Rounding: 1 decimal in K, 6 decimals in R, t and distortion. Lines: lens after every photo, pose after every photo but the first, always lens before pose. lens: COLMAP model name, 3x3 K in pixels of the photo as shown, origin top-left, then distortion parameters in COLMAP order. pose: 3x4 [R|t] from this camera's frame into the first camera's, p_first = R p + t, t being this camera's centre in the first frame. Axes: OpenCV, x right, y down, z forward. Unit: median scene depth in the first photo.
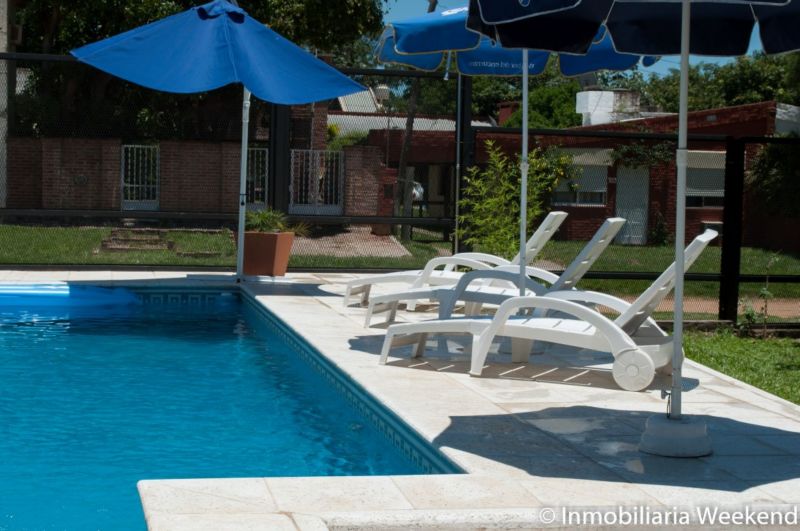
lens RADIAL K [[1377.4, 0, 400.0], [0, 1377.4, 265.5], [0, 0, 1]] dist [0.021840, -0.140564]
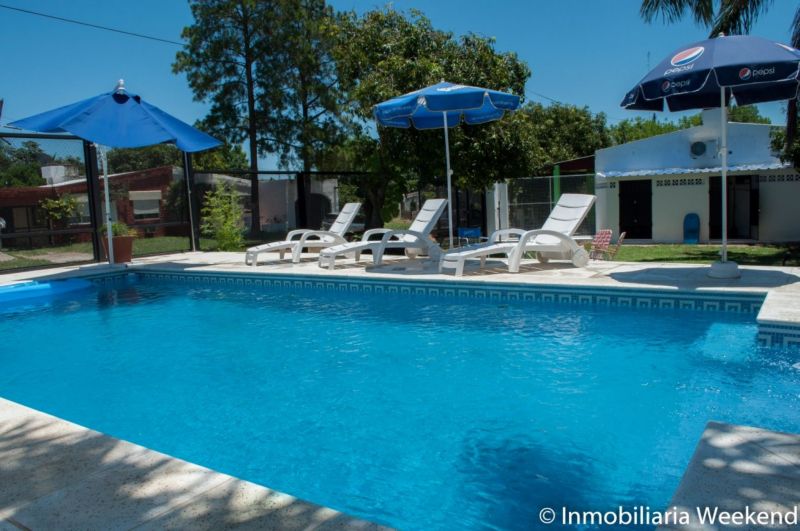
lens RADIAL K [[628.1, 0, 399.2], [0, 628.1, 271.7], [0, 0, 1]] dist [-0.086172, 0.015608]
pose [[0.730931, -0.137999, 0.668354, -0.328959], [0.109080, 0.990375, 0.085196, -0.007269], [-0.673678, 0.010632, 0.738949, 0.216094]]
